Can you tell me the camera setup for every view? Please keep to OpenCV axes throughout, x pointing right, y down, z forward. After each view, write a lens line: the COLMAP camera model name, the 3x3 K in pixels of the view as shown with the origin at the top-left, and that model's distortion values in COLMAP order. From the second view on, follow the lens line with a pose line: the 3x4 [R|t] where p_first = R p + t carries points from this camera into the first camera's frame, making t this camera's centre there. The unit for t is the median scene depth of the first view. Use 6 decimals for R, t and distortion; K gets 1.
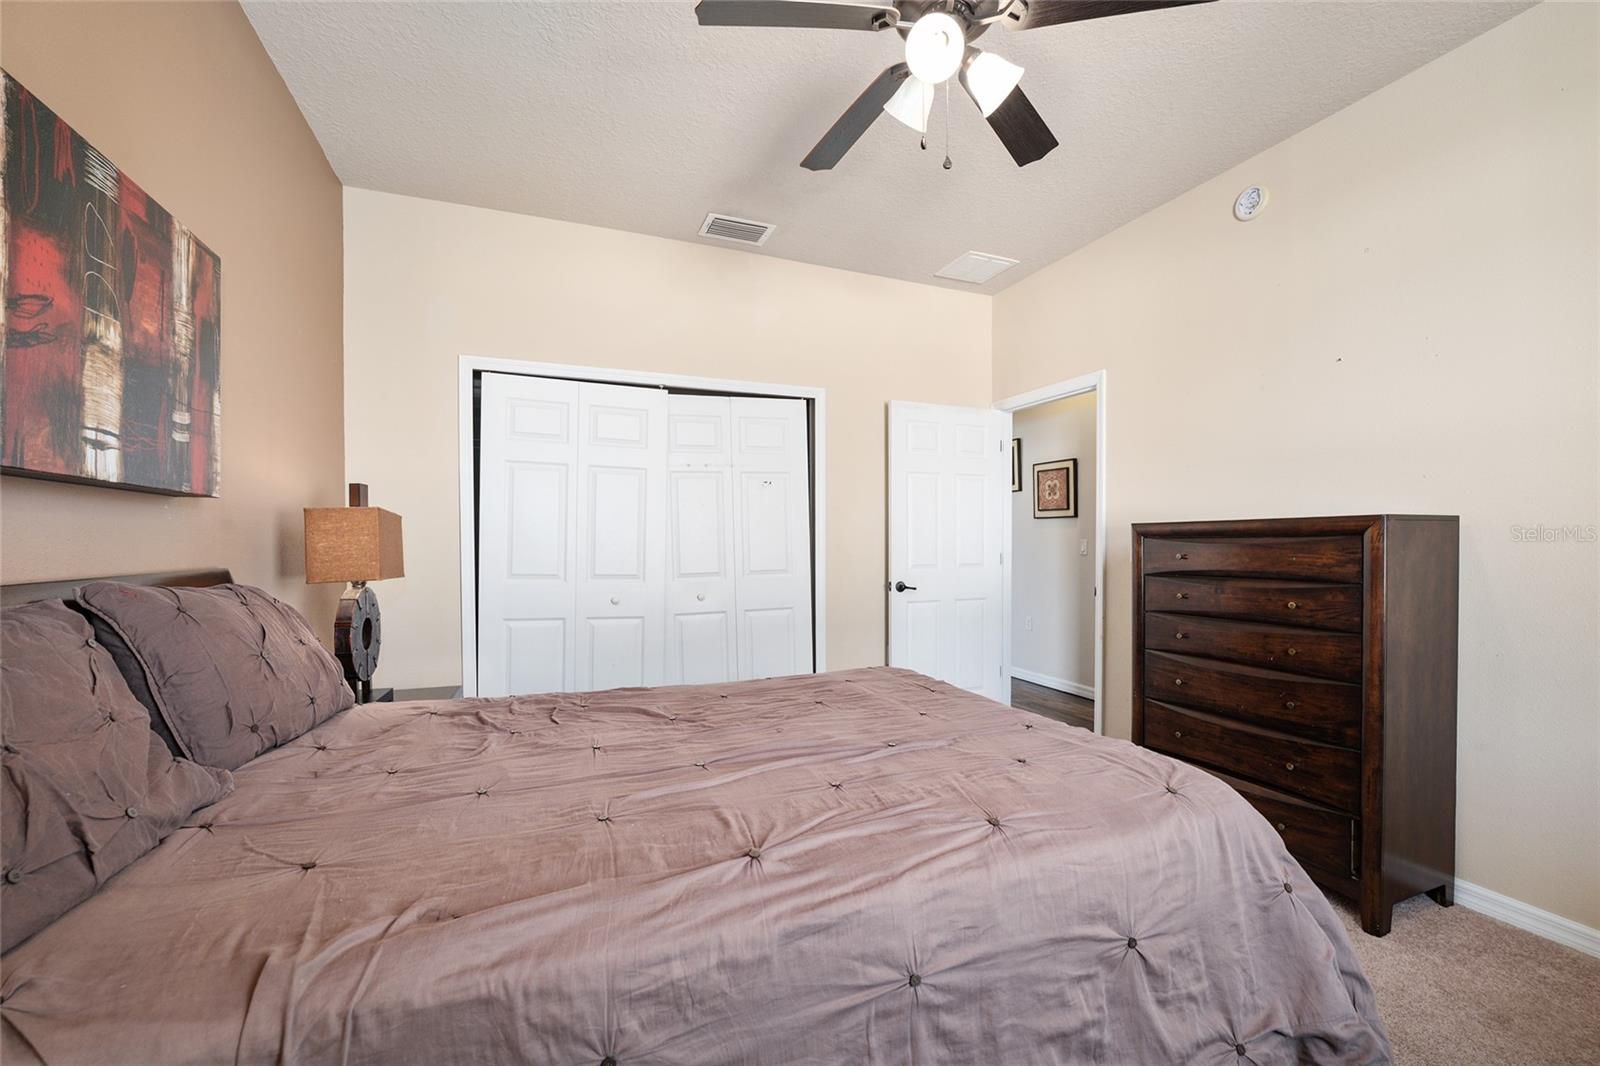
lens RADIAL K [[642.5, 0, 802.8], [0, 642.5, 541.5], [0, 0, 1]] dist [-0.022273, 0.003212]
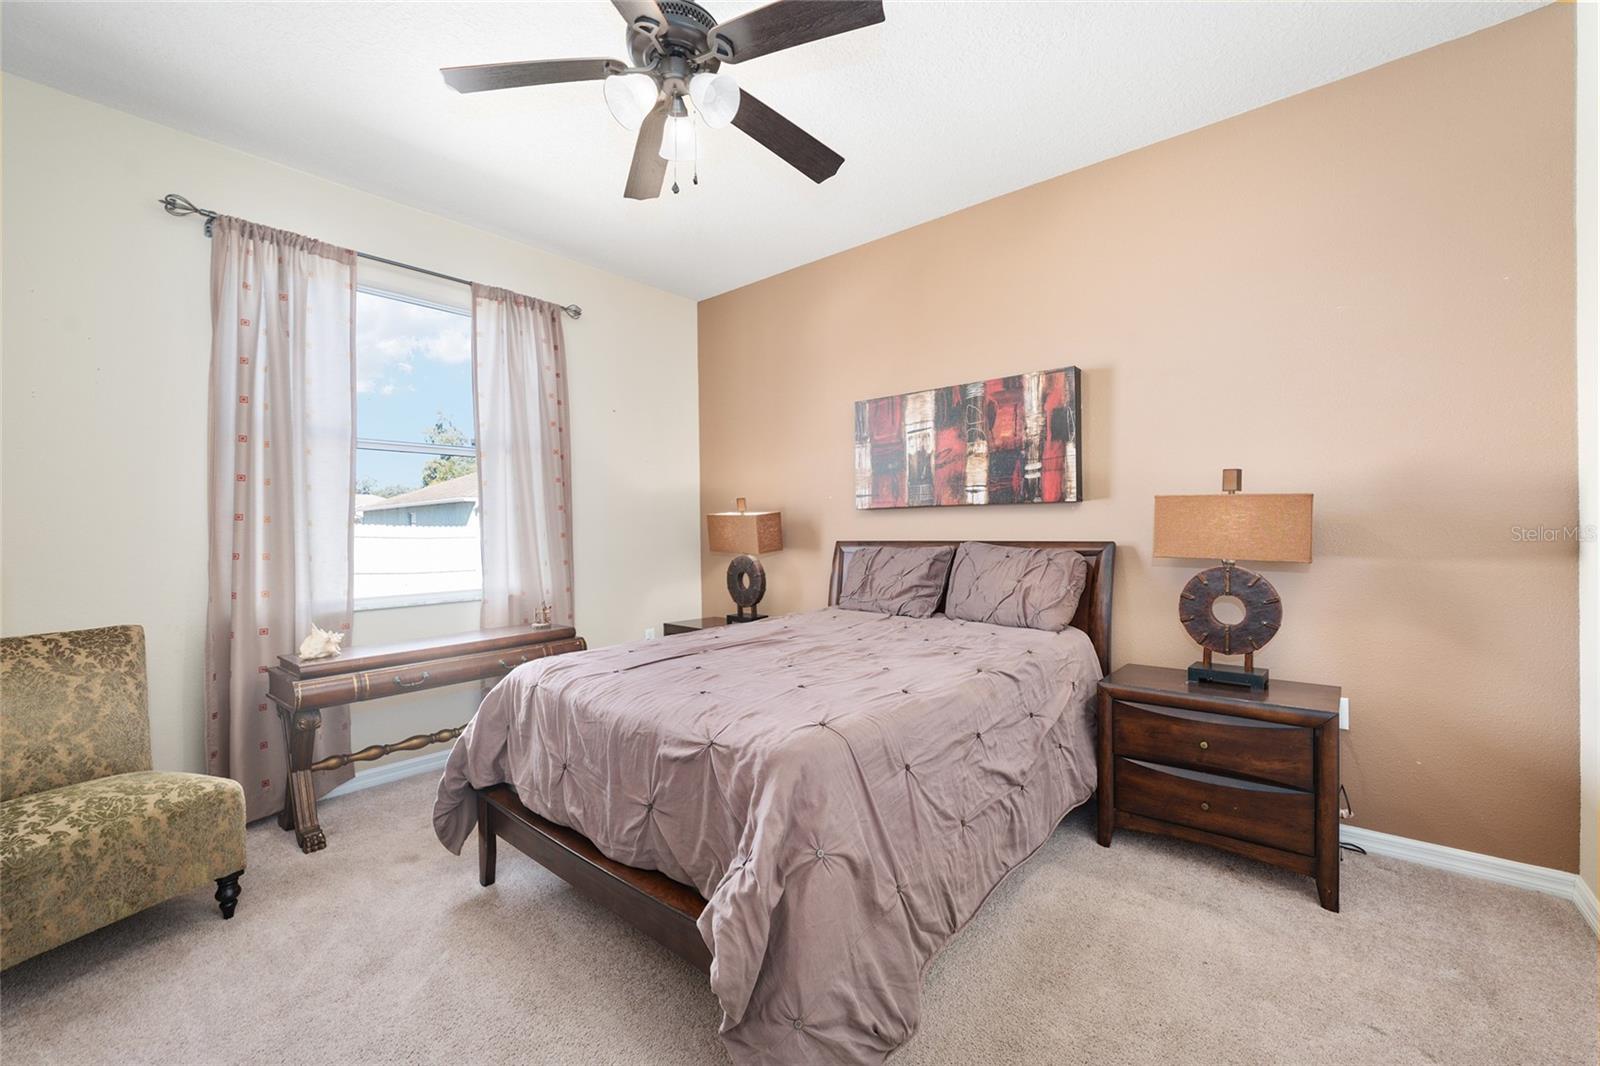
lens RADIAL K [[642.5, 0, 800.2], [0, 642.5, 531.8], [0, 0, 1]] dist [-0.022273, 0.003212]
pose [[-0.875238, 0.018516, -0.483339, 0.827024], [0.016210, 0.999829, 0.008950, -0.014022], [0.483421, -0.000002, -0.875388, 2.874304]]
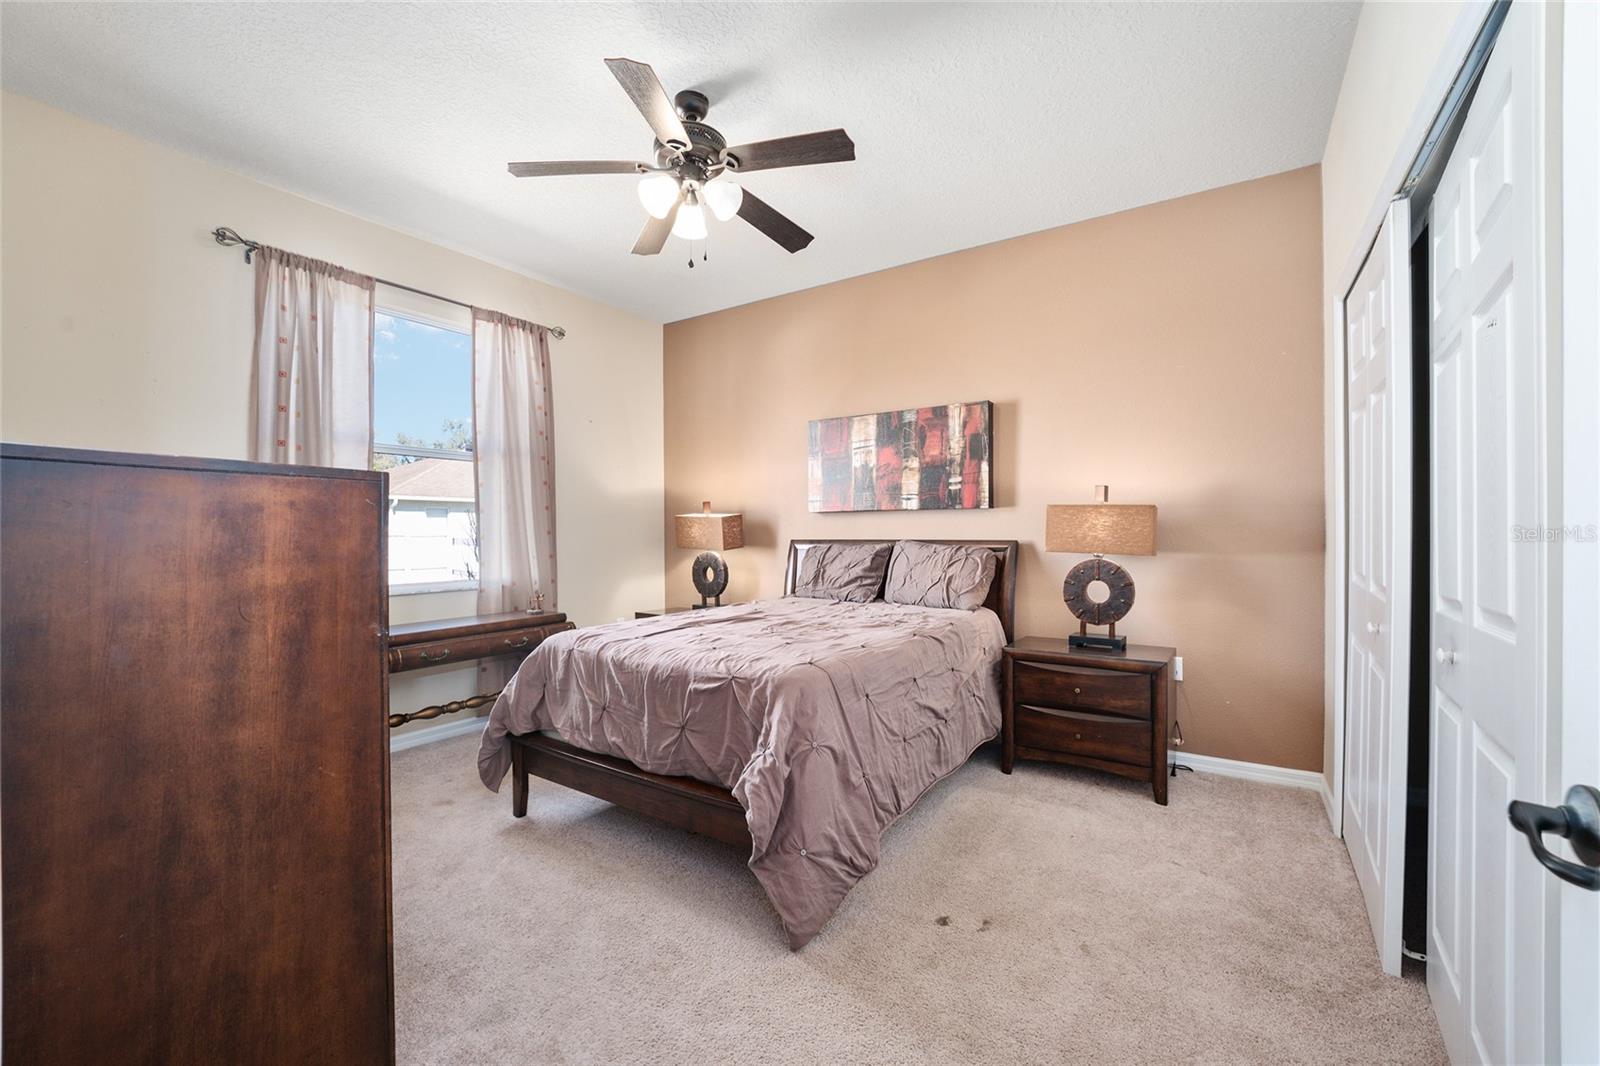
lens RADIAL K [[642.5, 0, 800.1], [0, 642.5, 531.2], [0, 0, 1]] dist [-0.022273, 0.003212]
pose [[-0.816141, 0.008390, -0.577792, 1.220587], [0.007146, 0.999965, 0.004426, -0.001217], [0.577809, -0.000517, -0.816172, 3.218836]]
